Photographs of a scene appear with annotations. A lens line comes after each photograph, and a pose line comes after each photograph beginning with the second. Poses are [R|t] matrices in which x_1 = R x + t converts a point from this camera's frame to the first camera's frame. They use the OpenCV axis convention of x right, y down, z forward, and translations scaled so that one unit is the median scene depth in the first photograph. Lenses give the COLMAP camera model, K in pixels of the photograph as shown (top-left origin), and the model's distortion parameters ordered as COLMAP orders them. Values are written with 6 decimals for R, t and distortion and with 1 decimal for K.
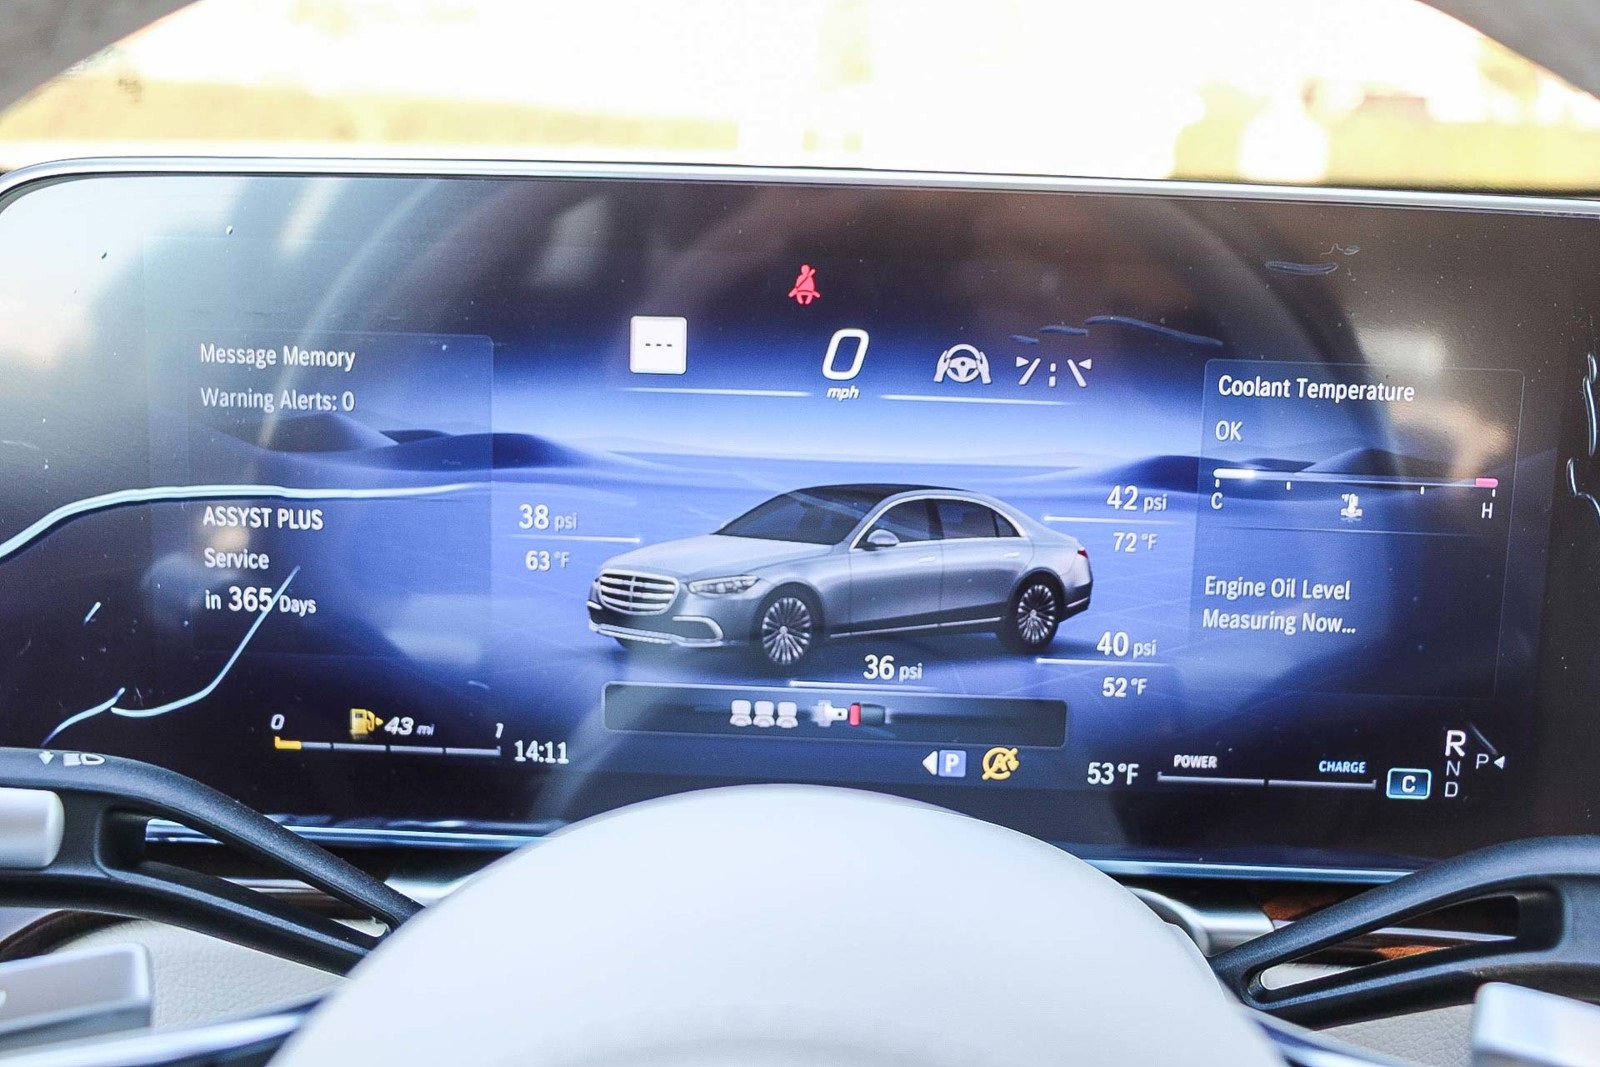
lens RADIAL K [[1664.5, 0, 795.5], [0, 1664.5, 532.2], [0, 0, 1]] dist [-0.022540, 0.000000]
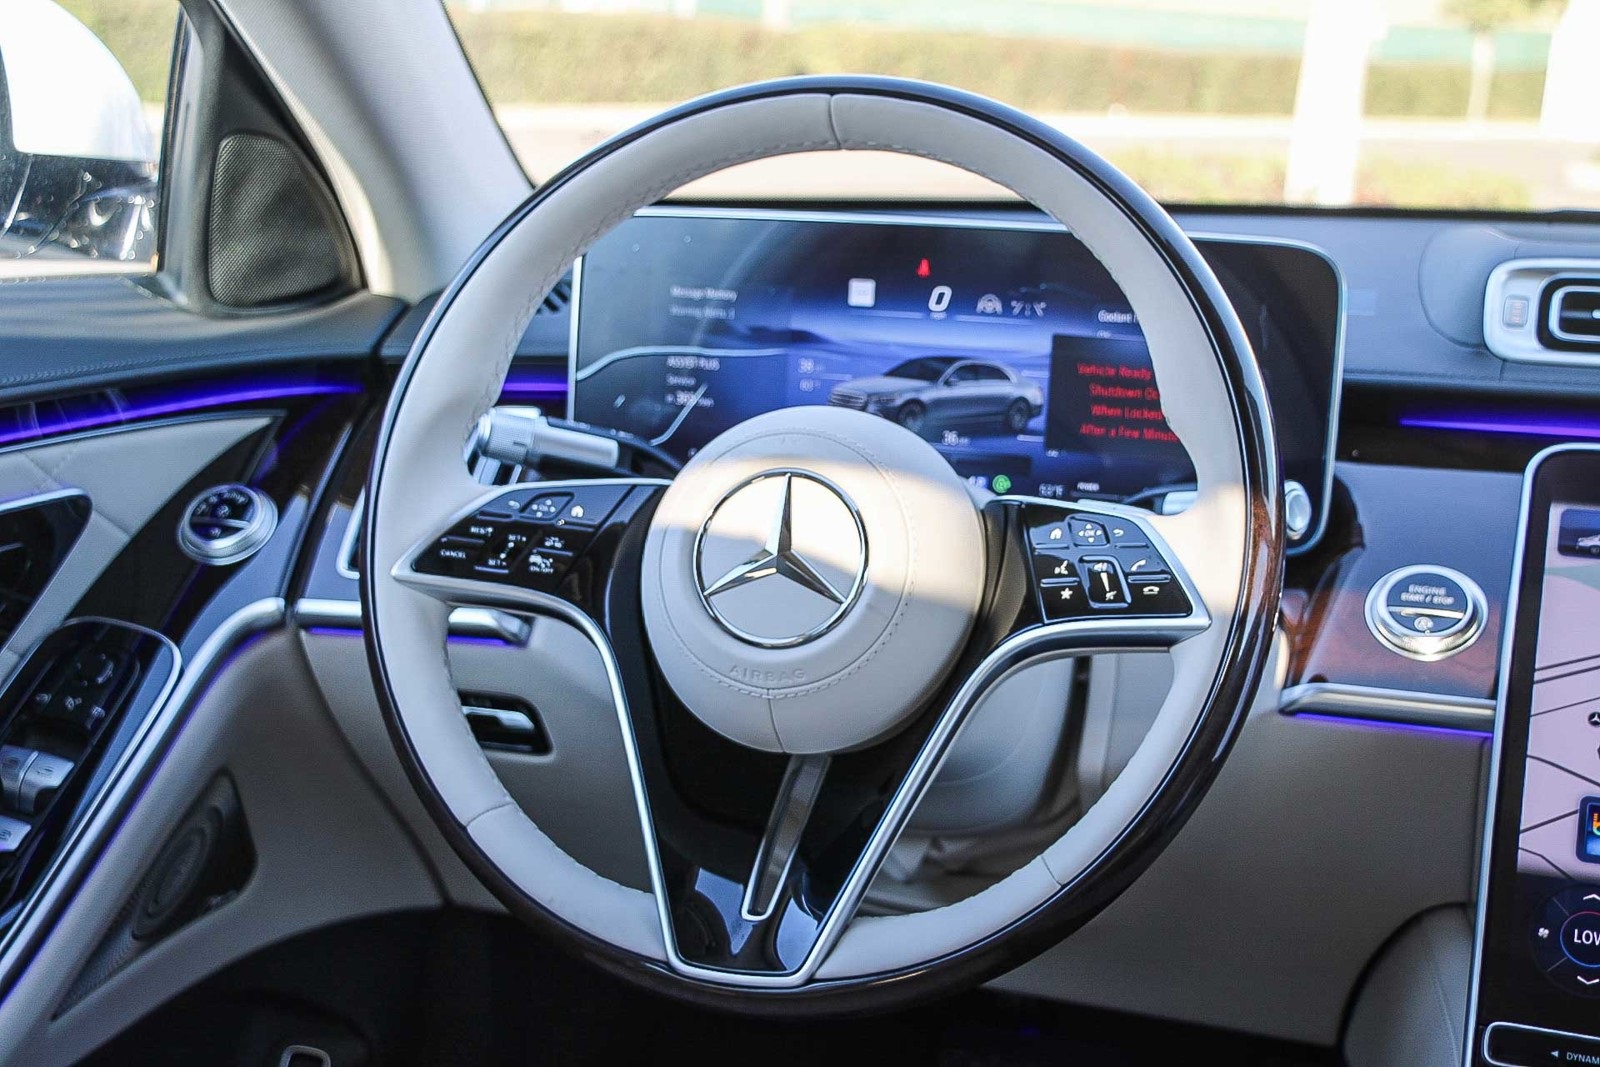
lens RADIAL K [[2247.6, 0, 782.8], [0, 2247.6, 535.7], [0, 0, 1]] dist [0.021339, 0.000000]
pose [[0.964226, 0.053960, -0.259530, 0.636252], [-0.064652, 0.997368, -0.032832, 0.331569], [0.257076, 0.048436, 0.965177, -2.015514]]
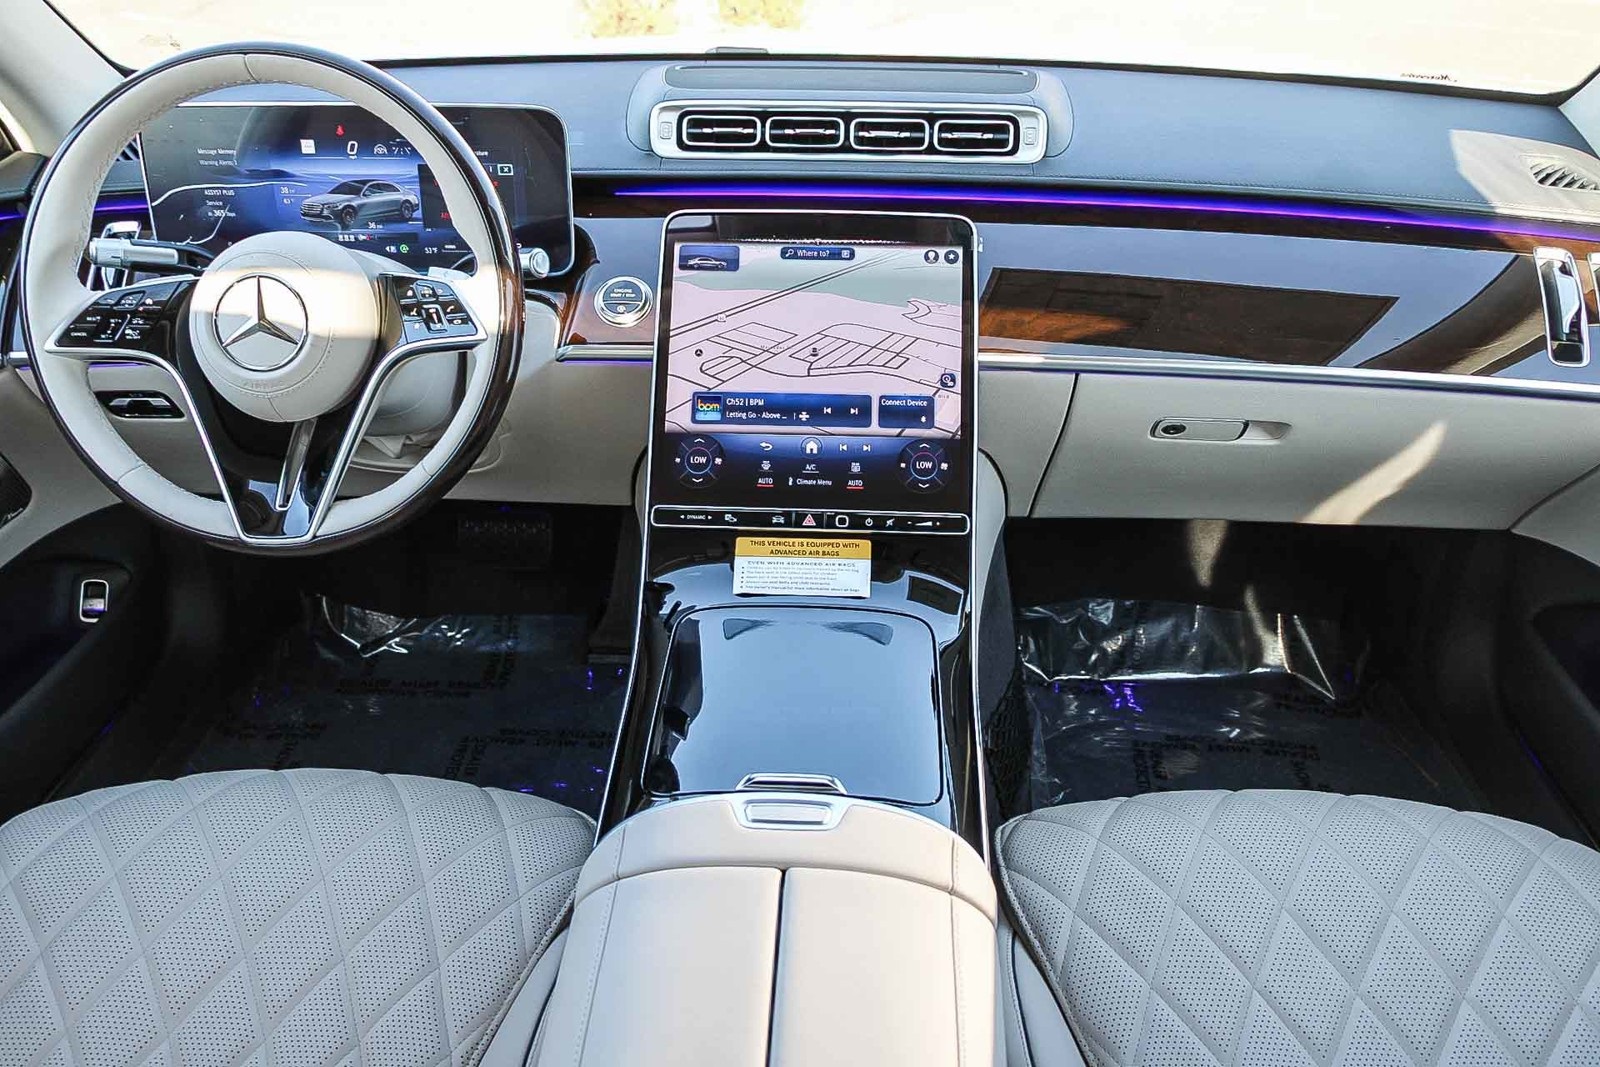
lens RADIAL K [[1270.4, 0, 785.2], [0, 1270.4, 547.8], [0, 0, 1]] dist [-0.010908, 0.001530]
pose [[0.999647, -0.026576, -0.000602, 1.072689], [0.025875, 0.967599, 0.251164, 0.092157], [-0.006092, -0.251090, 0.967944, -2.297637]]
